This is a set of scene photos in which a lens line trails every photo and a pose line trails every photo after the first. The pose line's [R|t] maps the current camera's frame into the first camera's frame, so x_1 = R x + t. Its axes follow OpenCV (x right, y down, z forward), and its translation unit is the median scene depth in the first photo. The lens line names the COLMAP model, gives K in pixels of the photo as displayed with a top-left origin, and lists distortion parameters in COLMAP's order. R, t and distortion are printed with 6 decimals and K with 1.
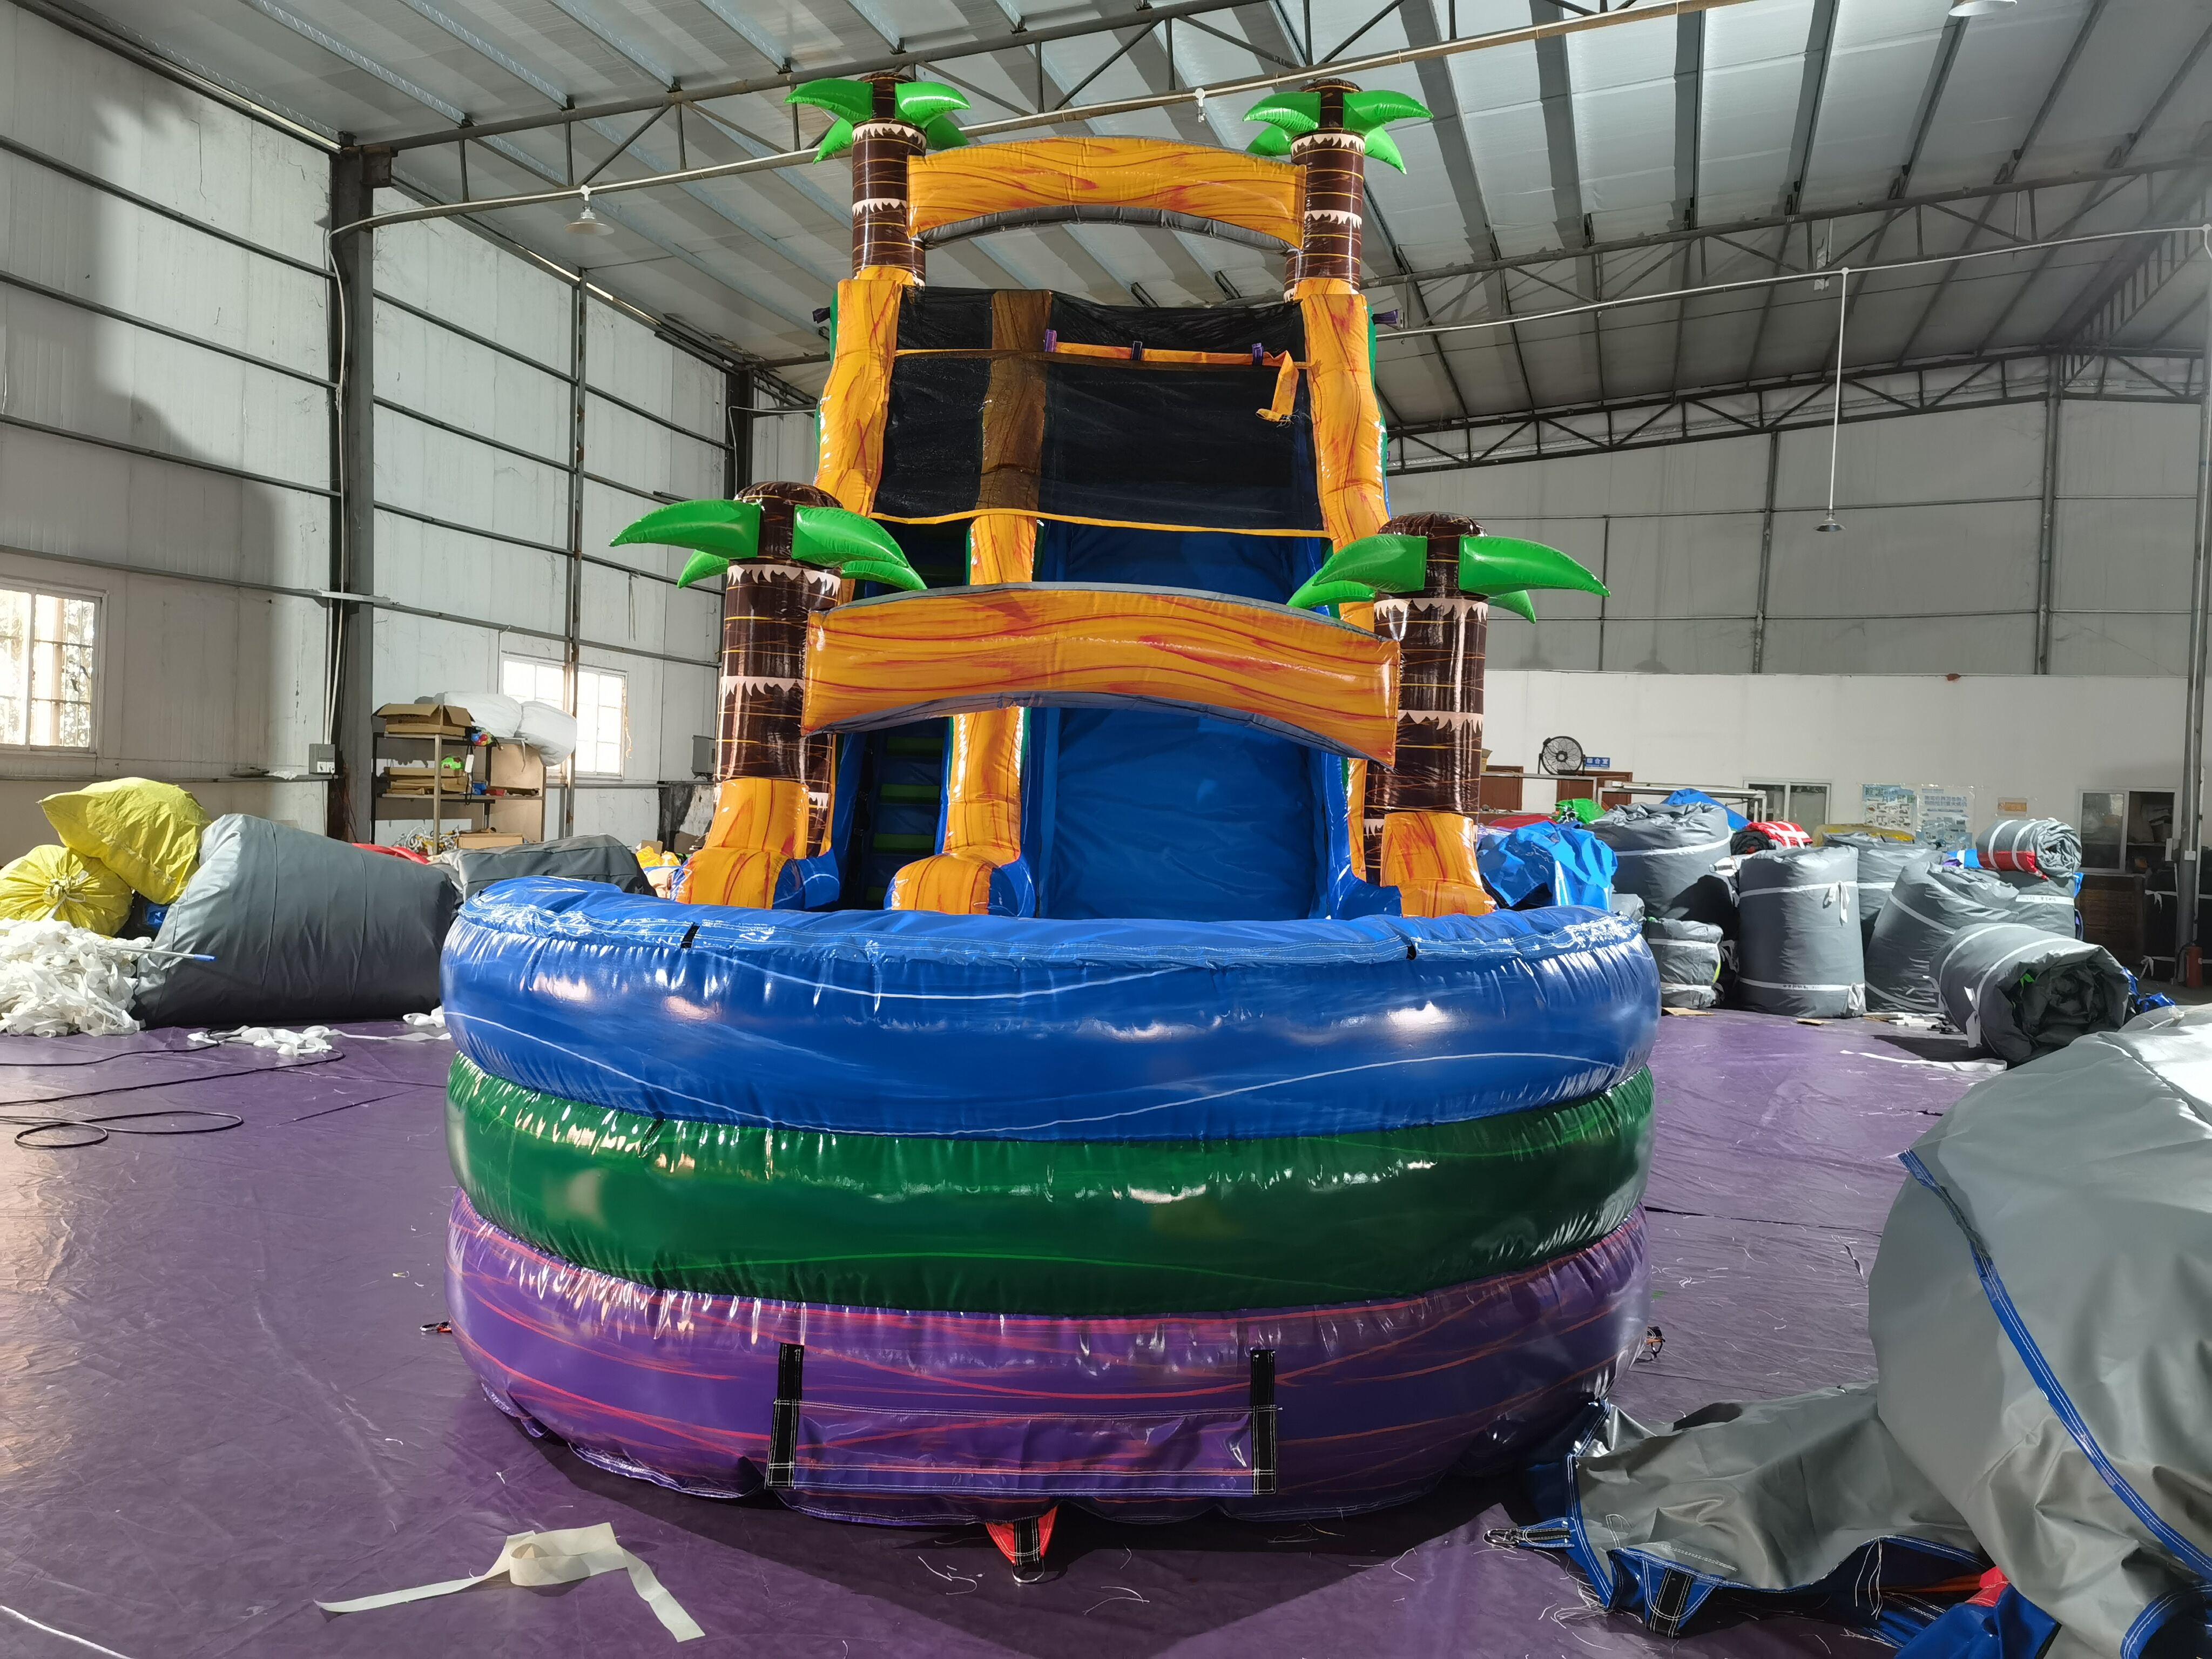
lens RADIAL K [[1727.7, 0, 1092.2], [0, 1727.7, 822.7], [0, 0, 1]] dist [0.102499, -0.149939]
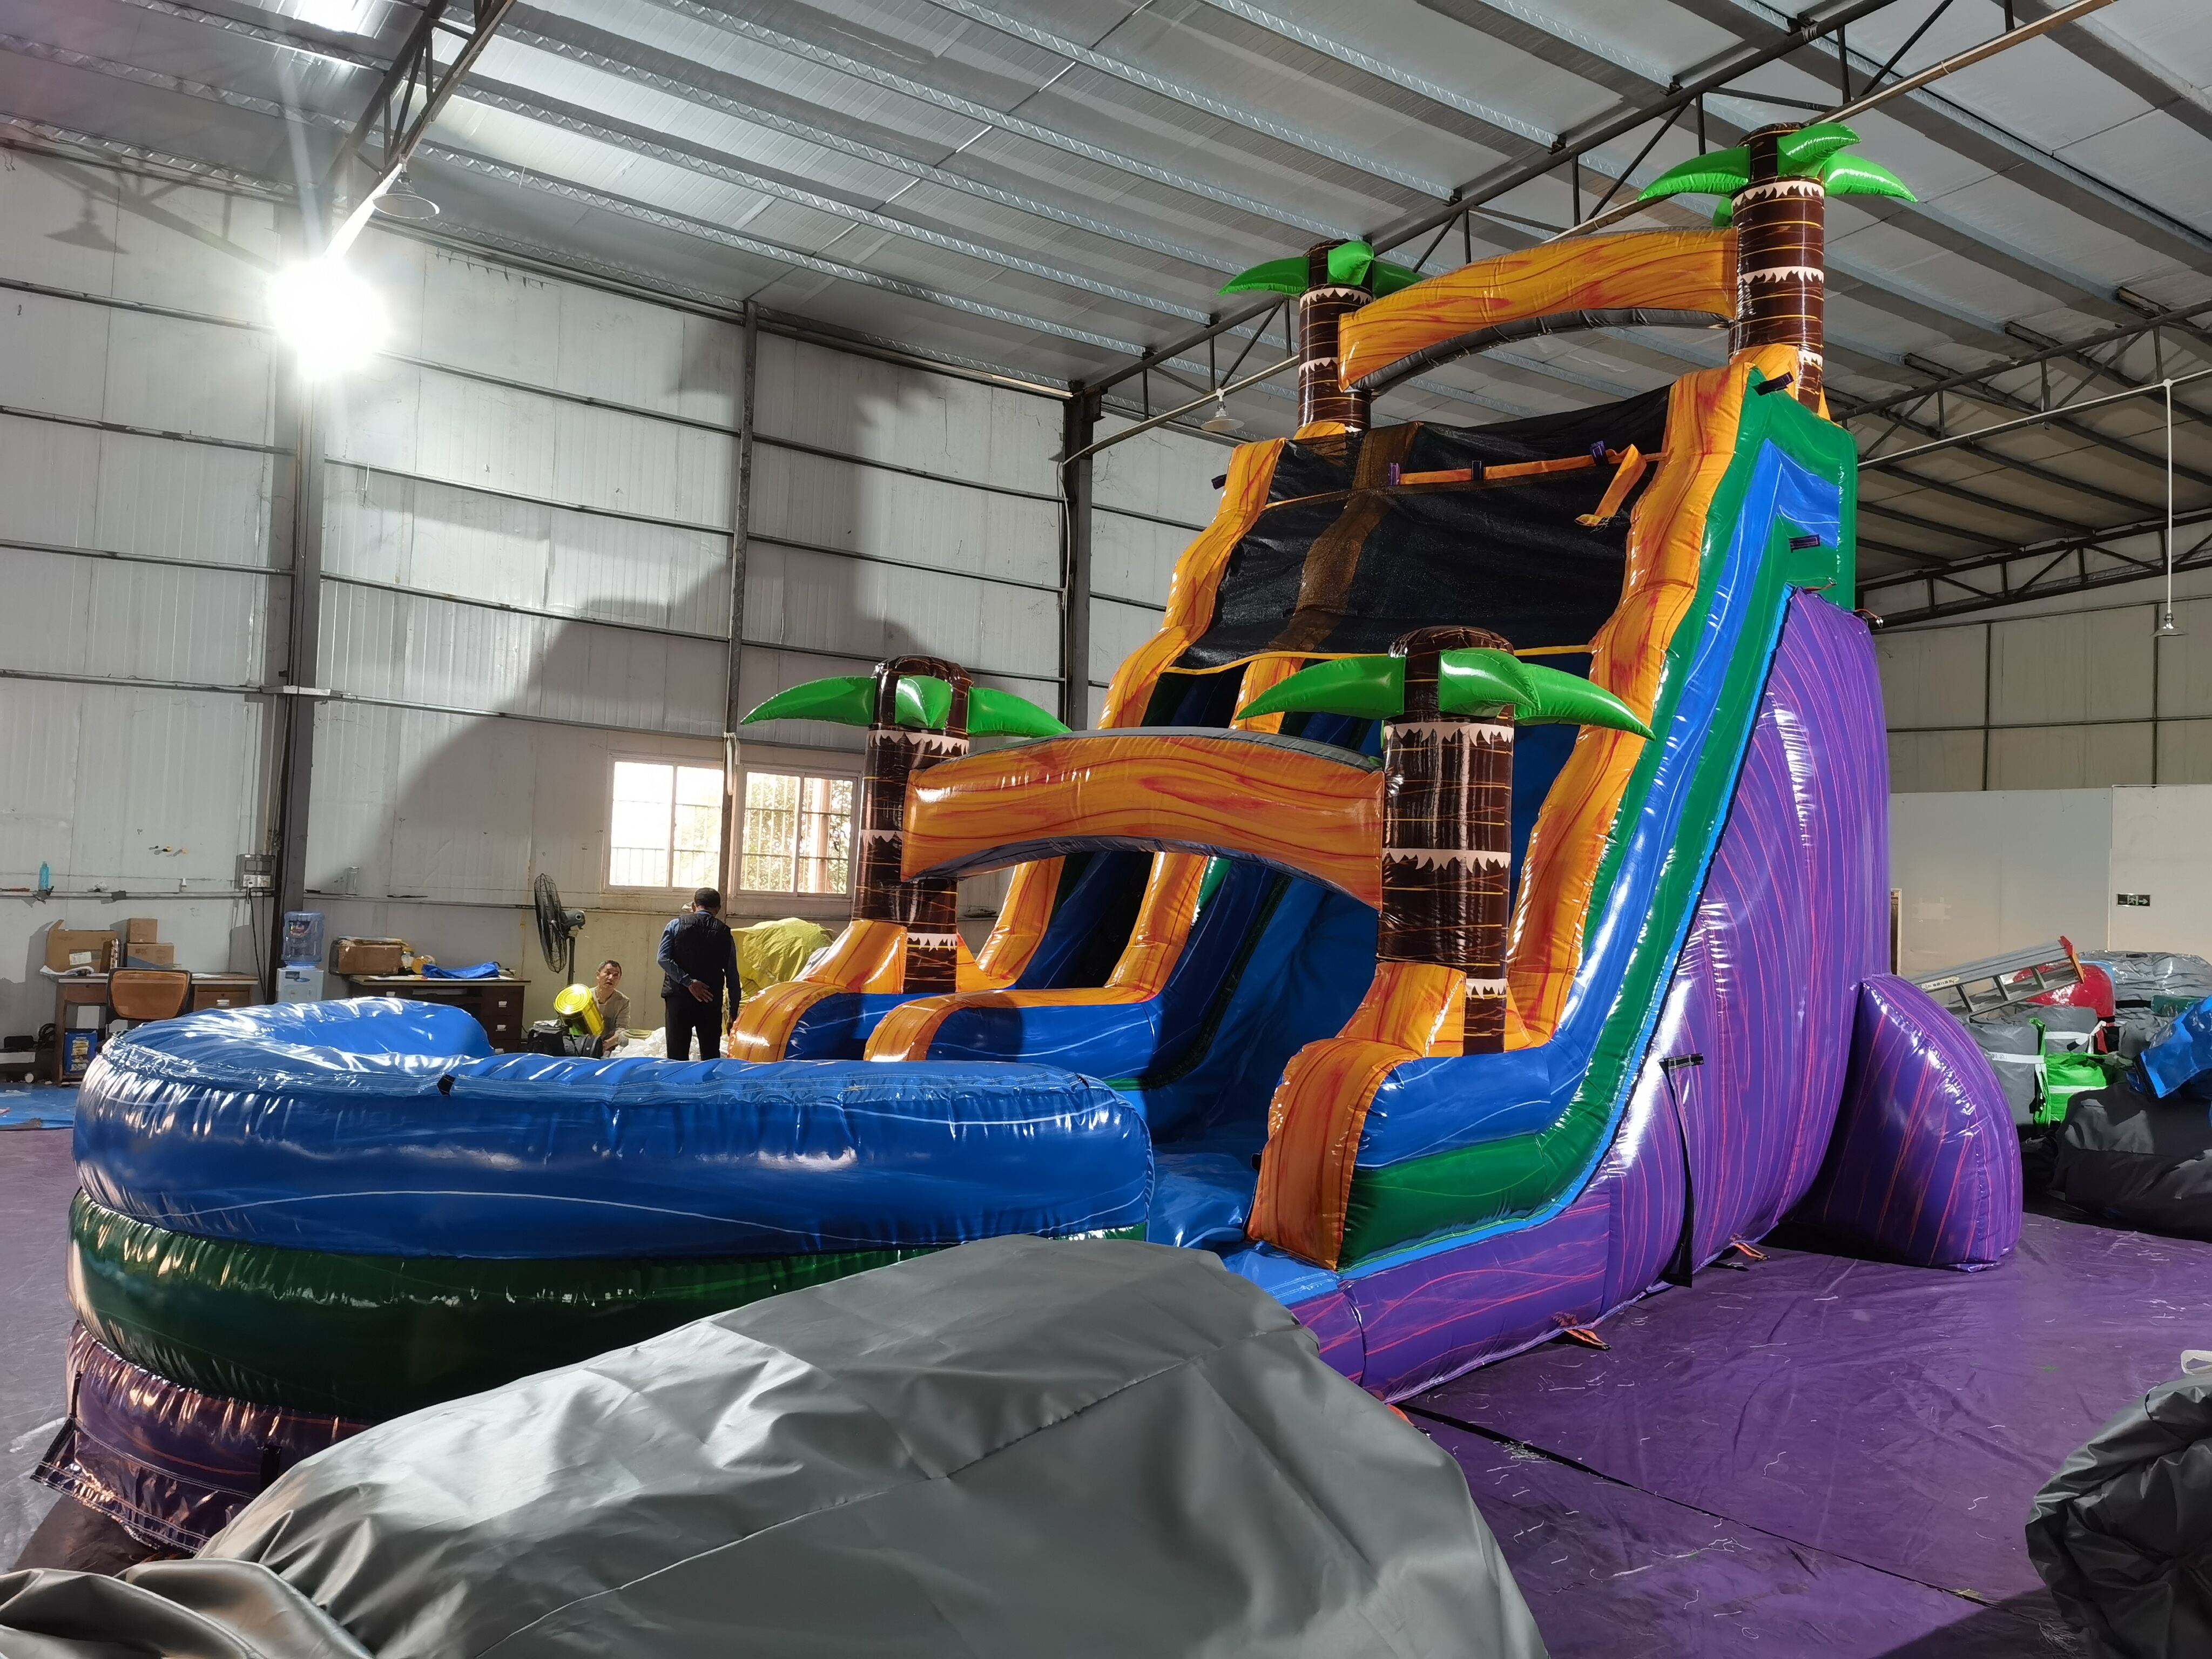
lens RADIAL K [[1740.0, 0, 1099.9], [0, 1740.0, 799.0], [0, 0, 1]] dist [0.095592, -0.113817]
pose [[0.784104, -0.036561, -0.619552, 0.410835], [-0.022843, 0.995887, -0.087679, -0.005270], [0.620209, 0.082902, 0.780044, 0.134712]]
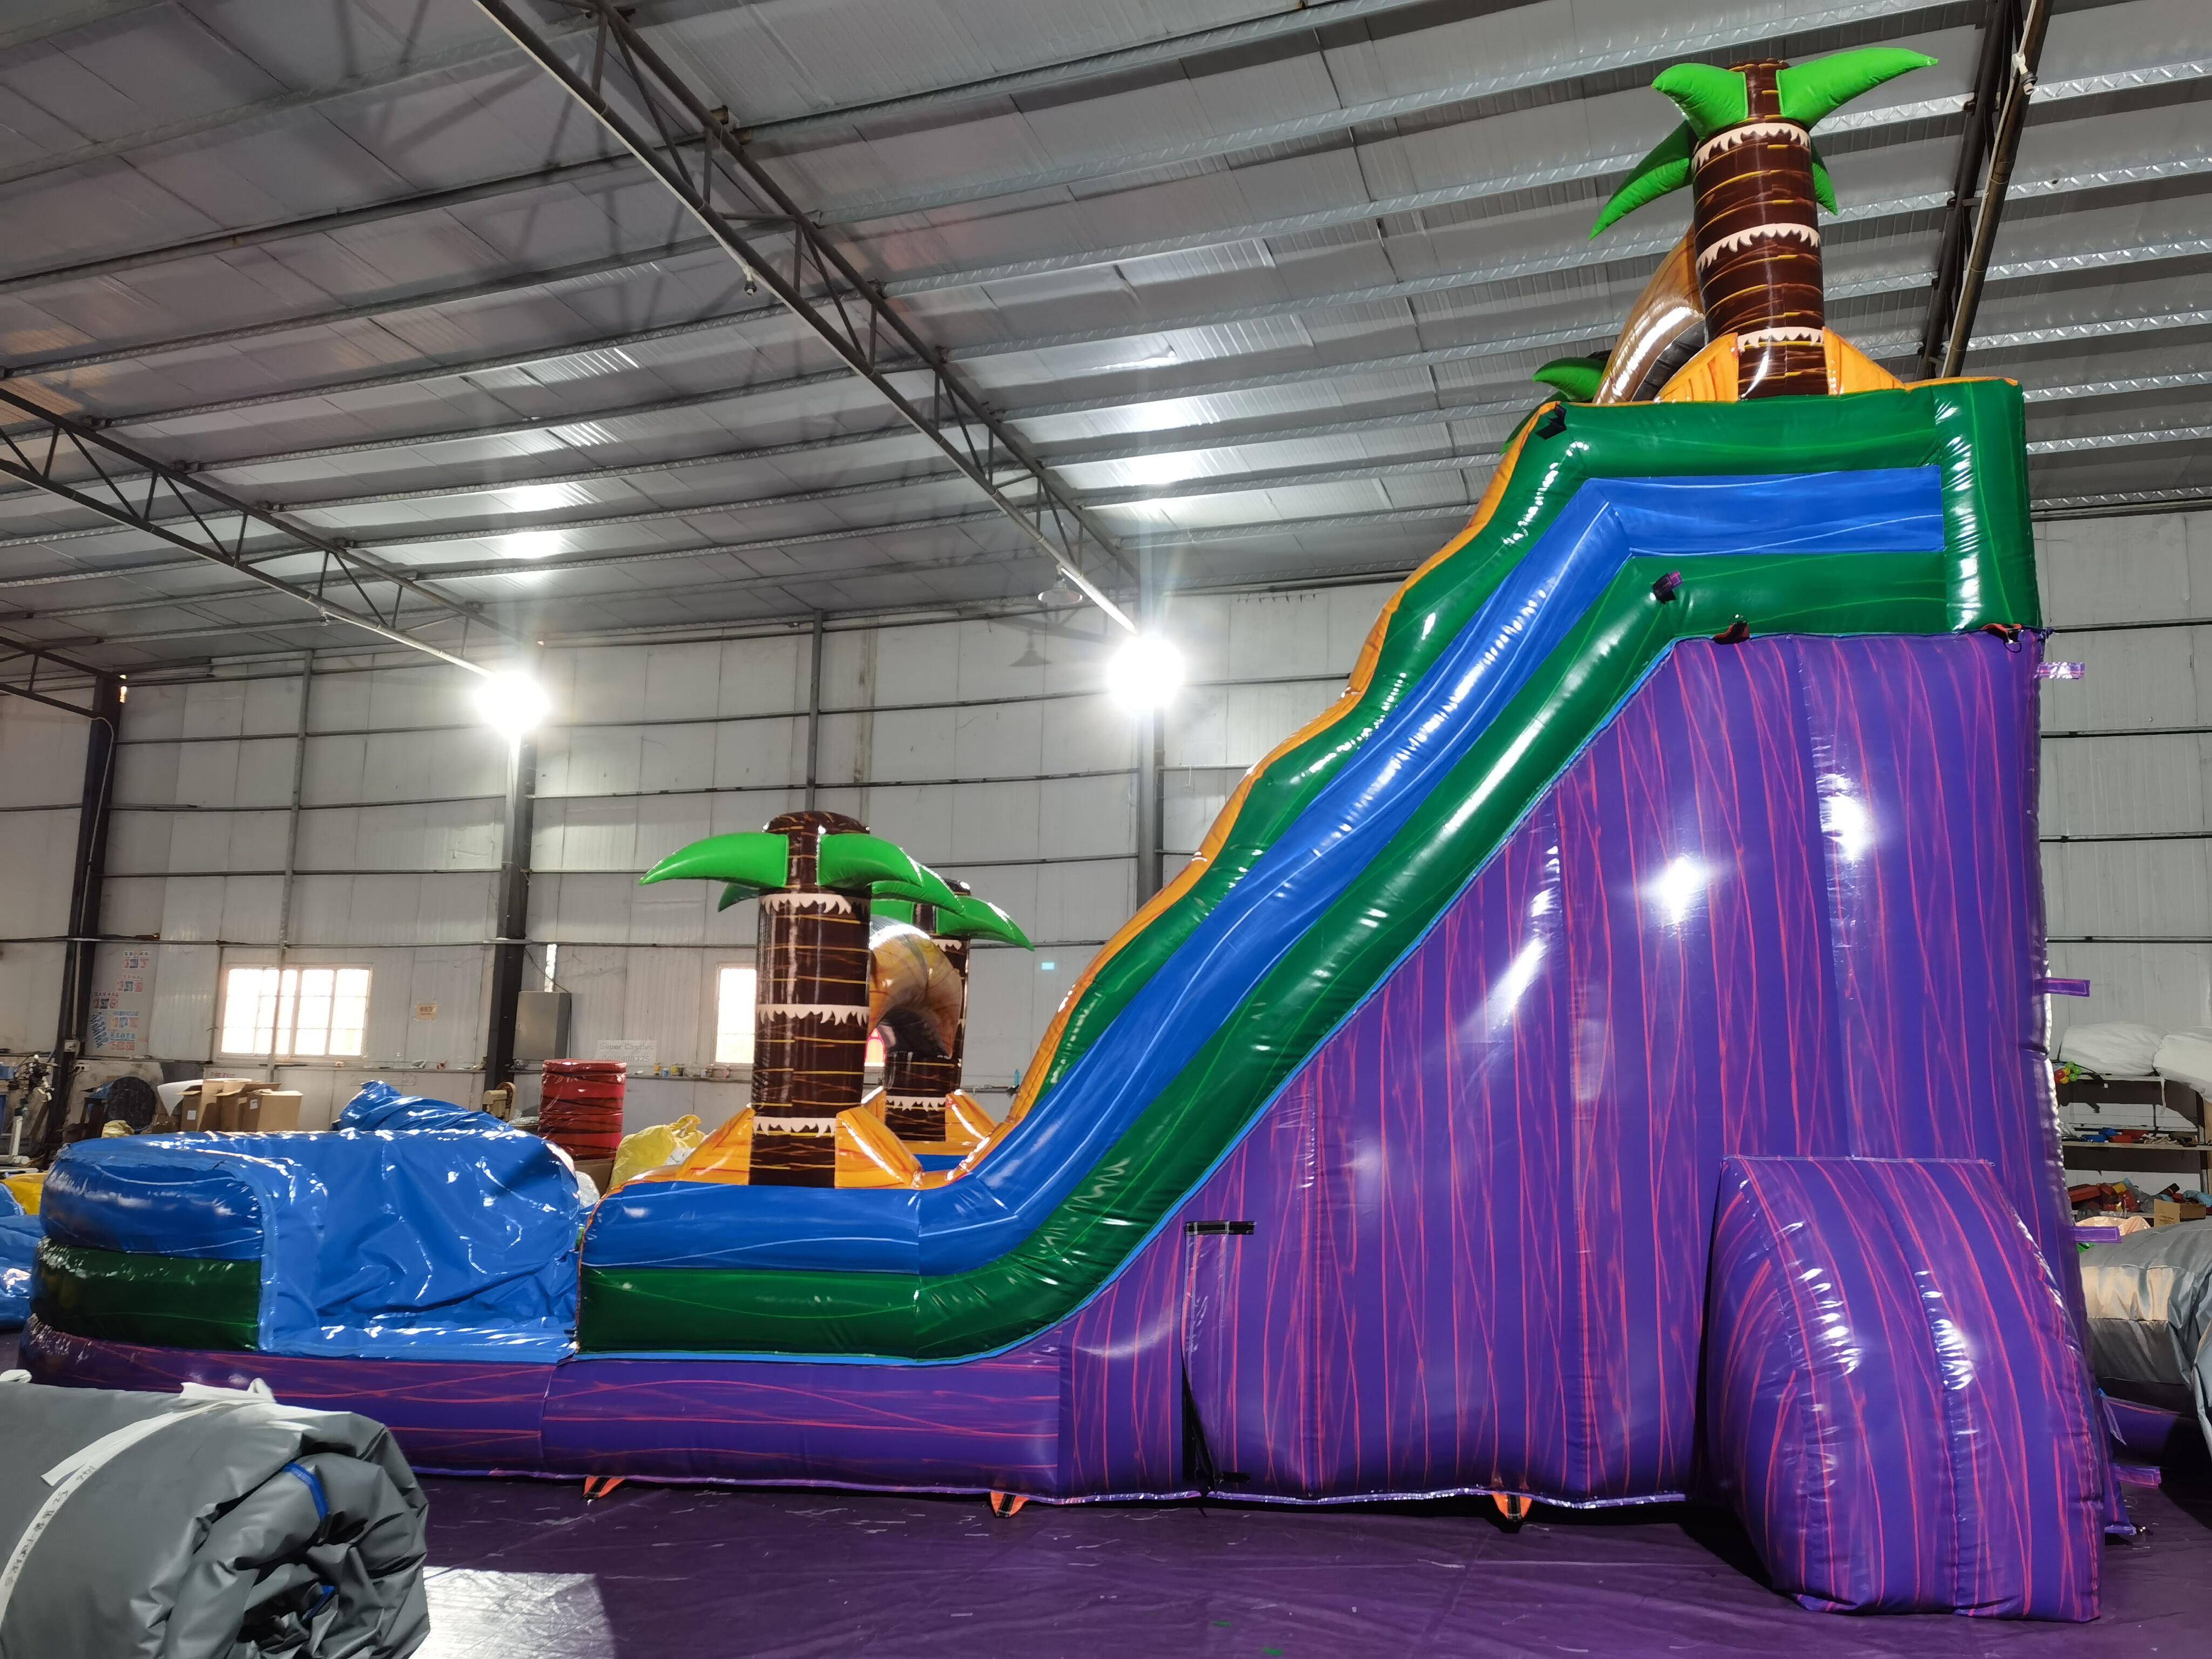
lens RADIAL K [[1626.0, 0, 1106.0], [0, 1626.0, 829.5], [0, 0, 1]] dist [0.049343, 0.000636]
pose [[-0.099644, -0.180092, -0.978590, 0.768035], [-0.044054, 0.983318, -0.176477, -0.003114], [0.994047, 0.025526, -0.105916, 0.882041]]
